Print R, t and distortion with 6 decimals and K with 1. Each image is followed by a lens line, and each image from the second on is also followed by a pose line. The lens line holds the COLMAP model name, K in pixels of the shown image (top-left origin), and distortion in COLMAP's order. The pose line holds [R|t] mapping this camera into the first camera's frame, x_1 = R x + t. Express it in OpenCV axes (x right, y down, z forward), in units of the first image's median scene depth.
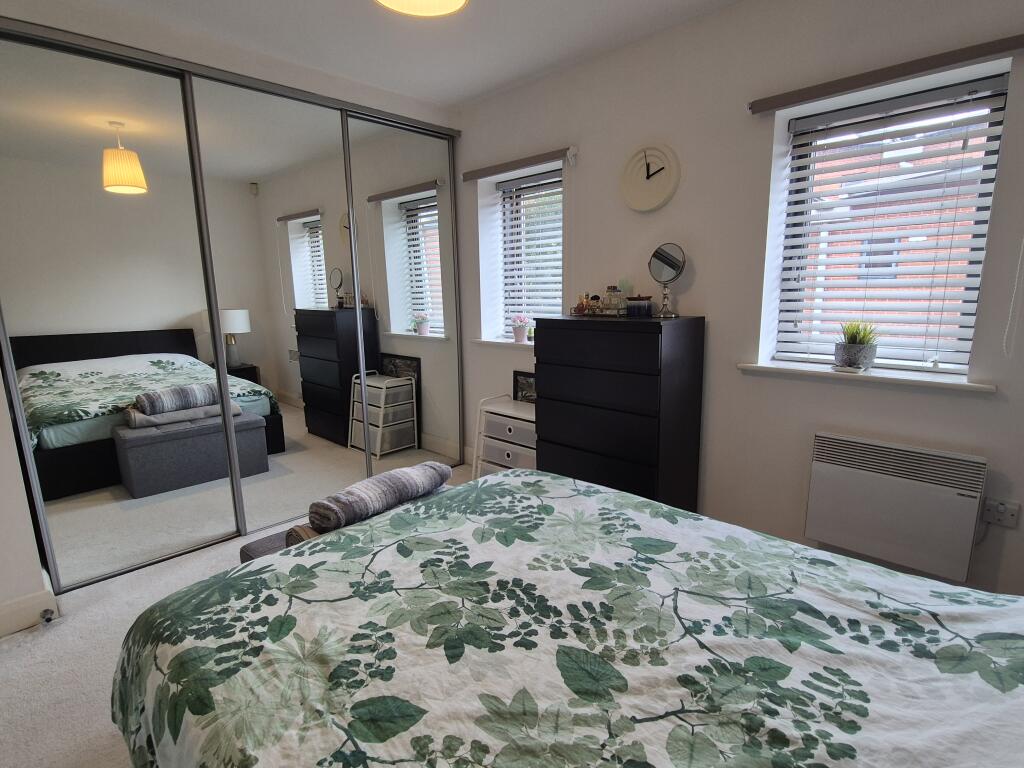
lens RADIAL K [[517.9, 0, 514.8], [0, 517.9, 389.5], [0, 0, 1]] dist [-0.003599, -0.000268]
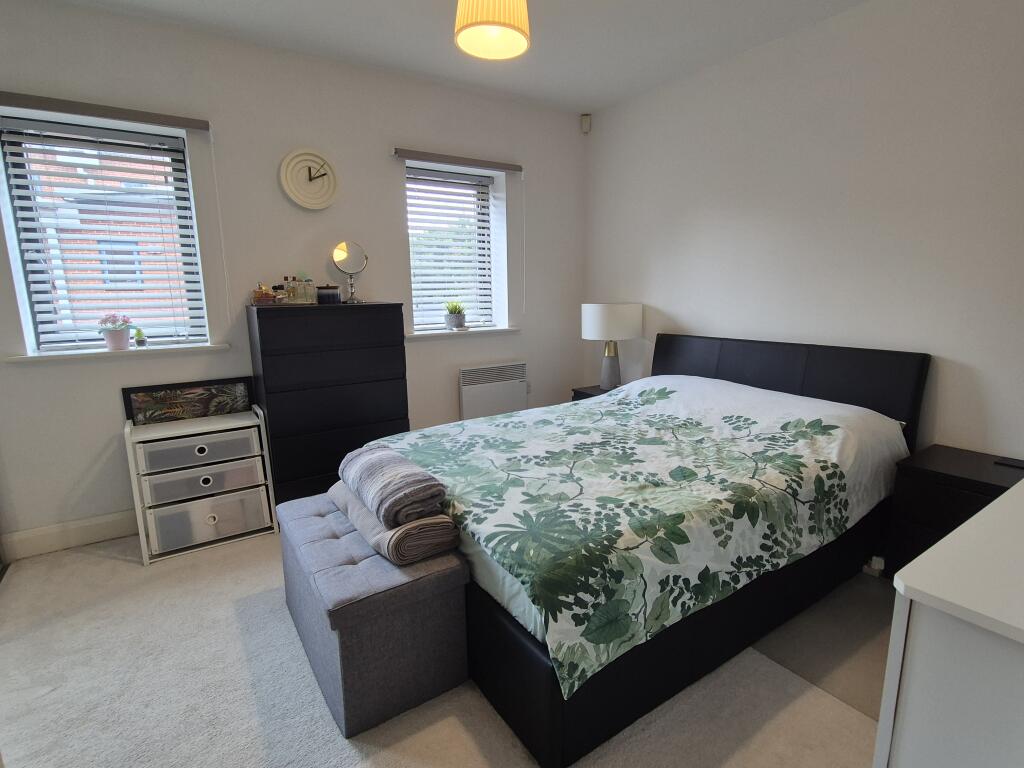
lens RADIAL K [[517.9, 0, 515.0], [0, 517.9, 384.1], [0, 0, 1]] dist [-0.003599, -0.000268]
pose [[0.218619, -0.166063, 0.961576, -1.655460], [0.198465, 0.972384, 0.122808, -0.062471], [-0.955415, 0.163991, 0.245539, 0.778602]]
